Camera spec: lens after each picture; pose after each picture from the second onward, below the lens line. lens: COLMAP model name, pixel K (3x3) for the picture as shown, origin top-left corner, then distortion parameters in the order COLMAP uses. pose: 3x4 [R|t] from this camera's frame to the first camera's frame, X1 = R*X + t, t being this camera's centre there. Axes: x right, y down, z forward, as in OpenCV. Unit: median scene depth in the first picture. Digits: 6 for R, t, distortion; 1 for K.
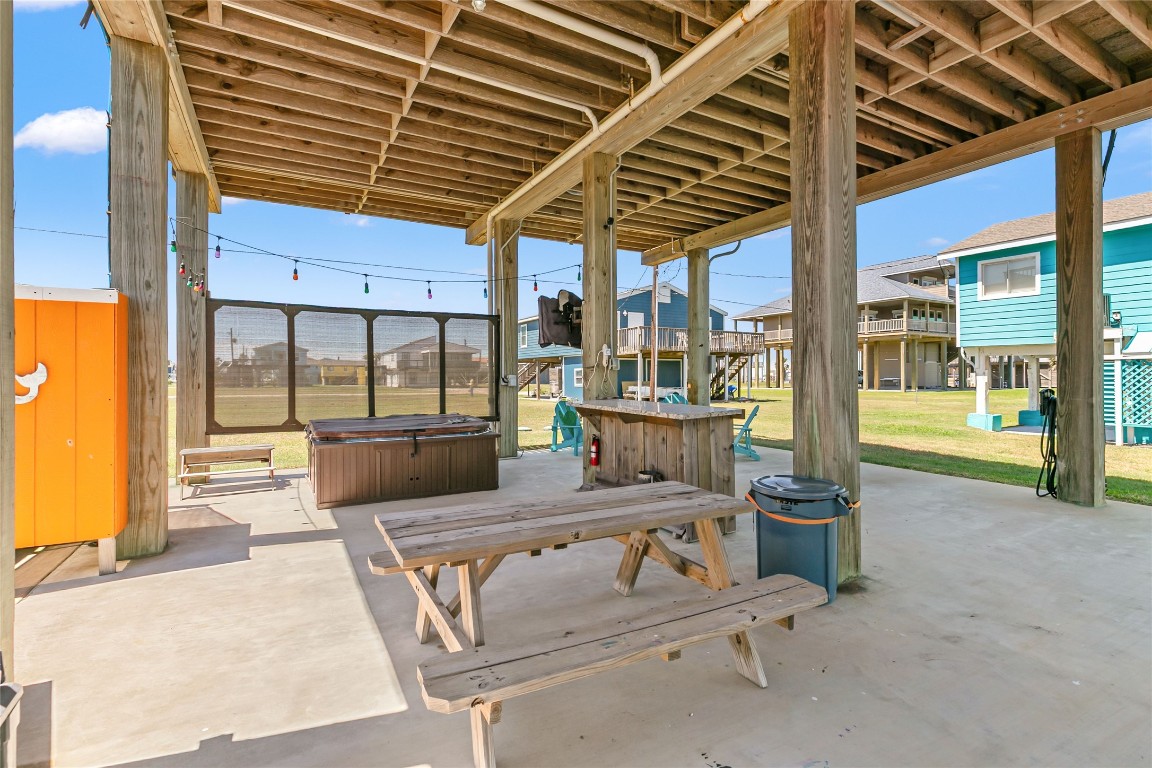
lens RADIAL K [[521.4, 0, 577.5], [0, 521.4, 368.4], [0, 0, 1]] dist [0.000038, -0.000113]
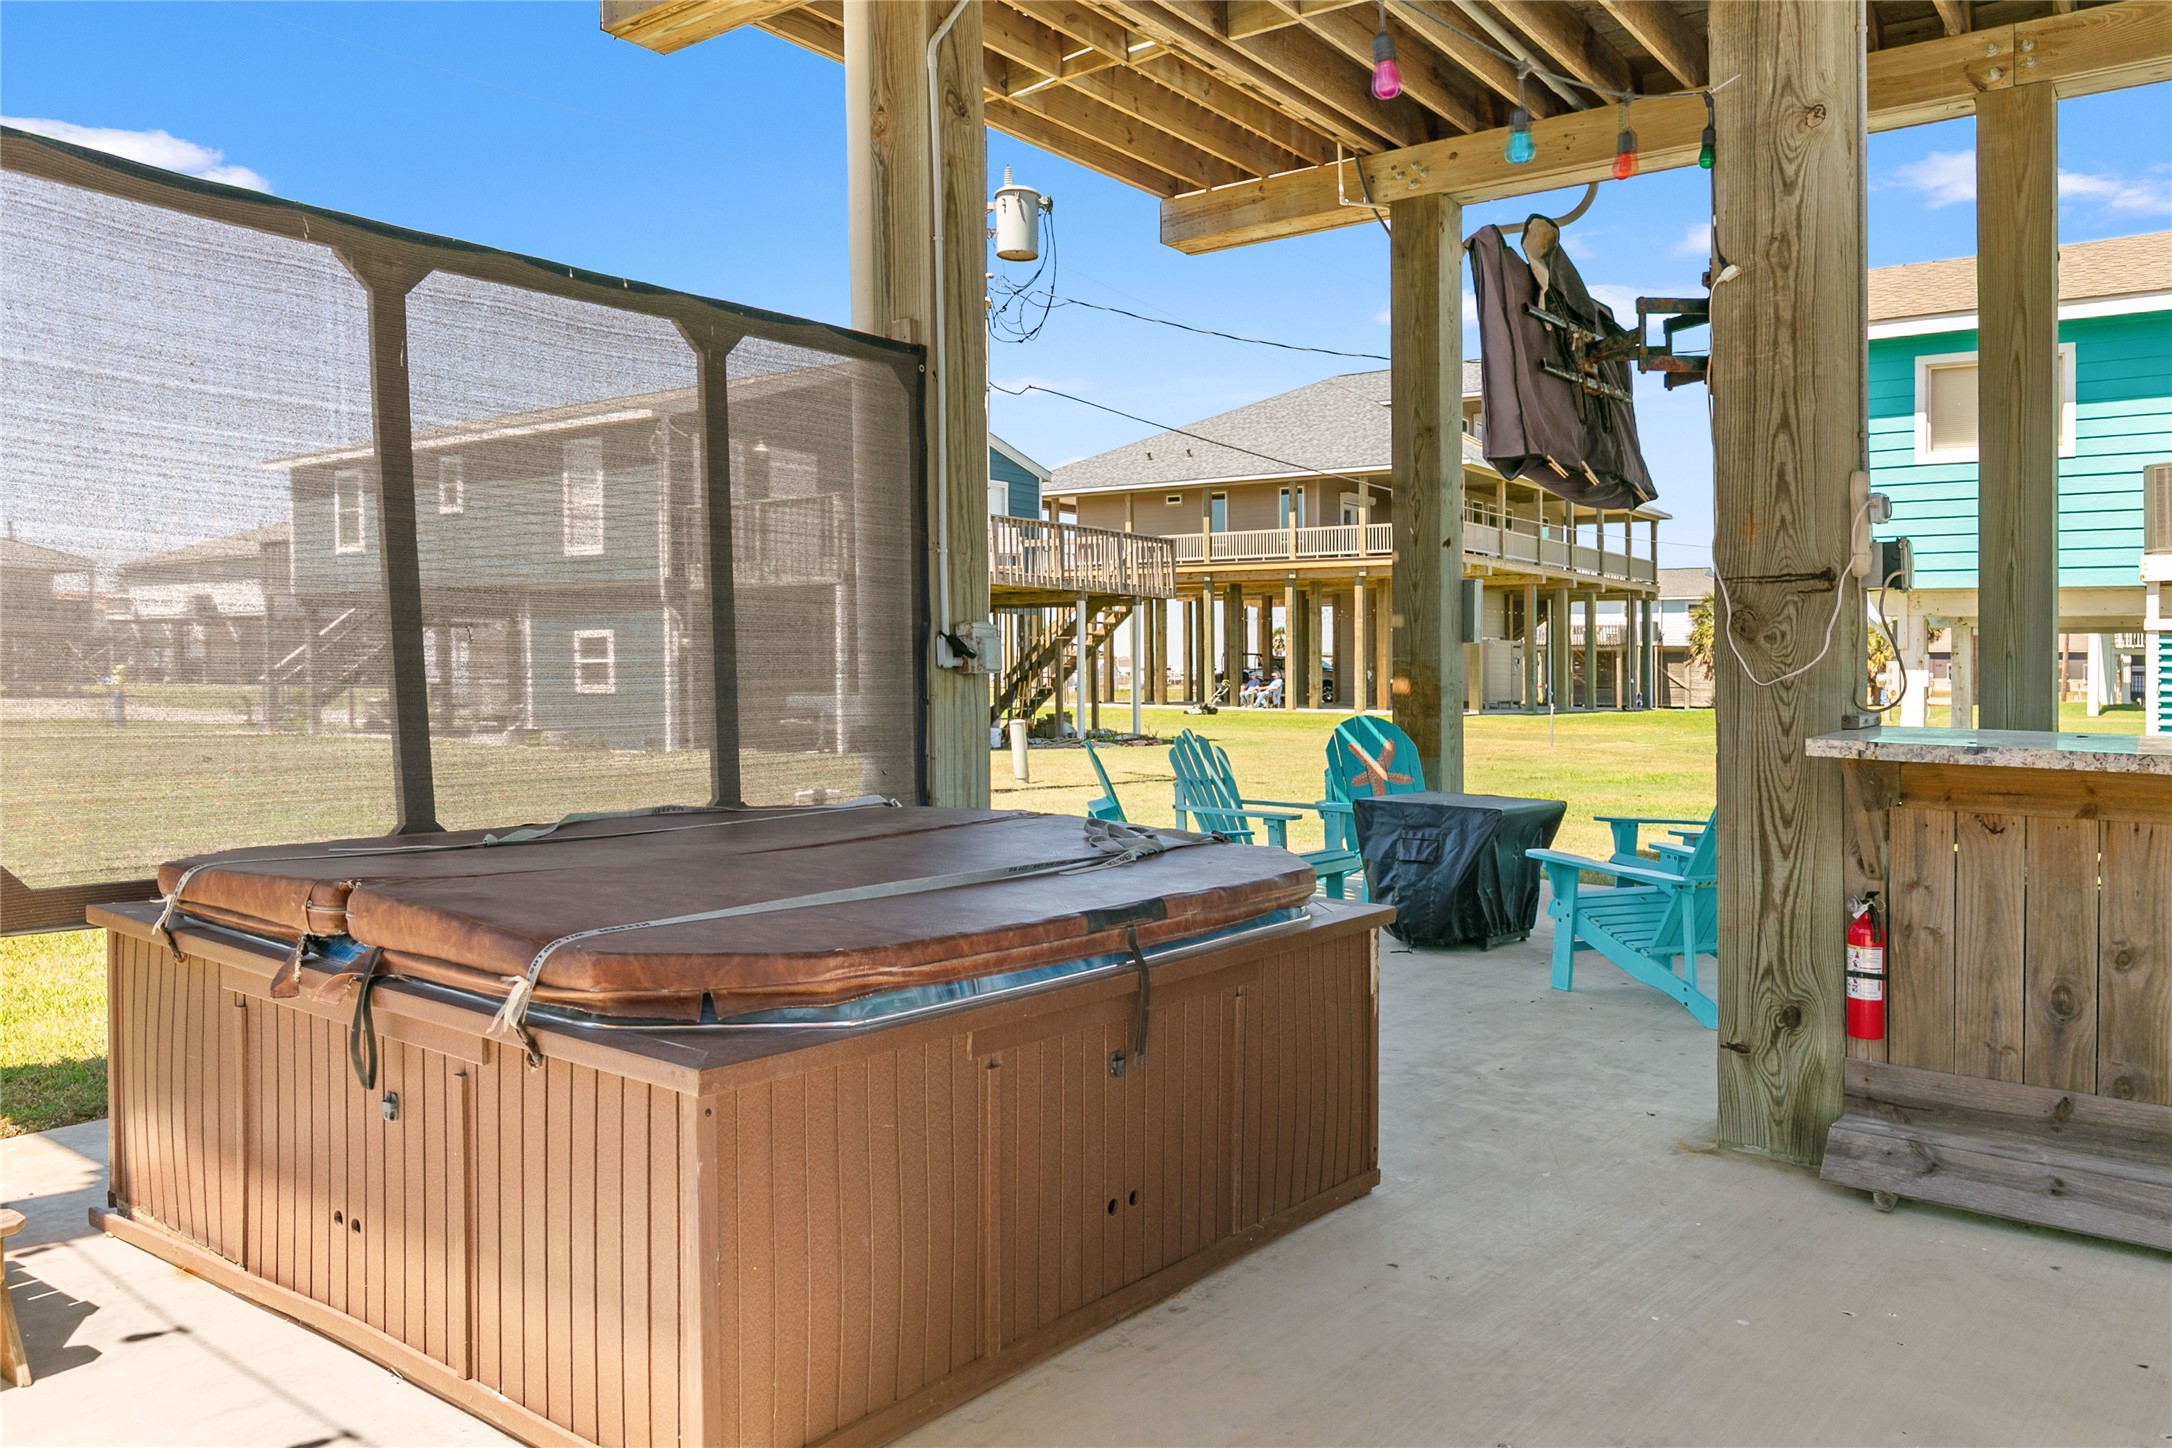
lens RADIAL K [[1563.9, 0, 1086.0], [0, 1563.9, 724.0], [0, 0, 1]] dist [-0.002886, -0.003004]
pose [[0.919163, 0.000908, 0.393877, -0.256650], [-0.020886, 0.998703, 0.046438, 0.017333], [-0.393324, -0.050911, 0.917989, 0.271321]]
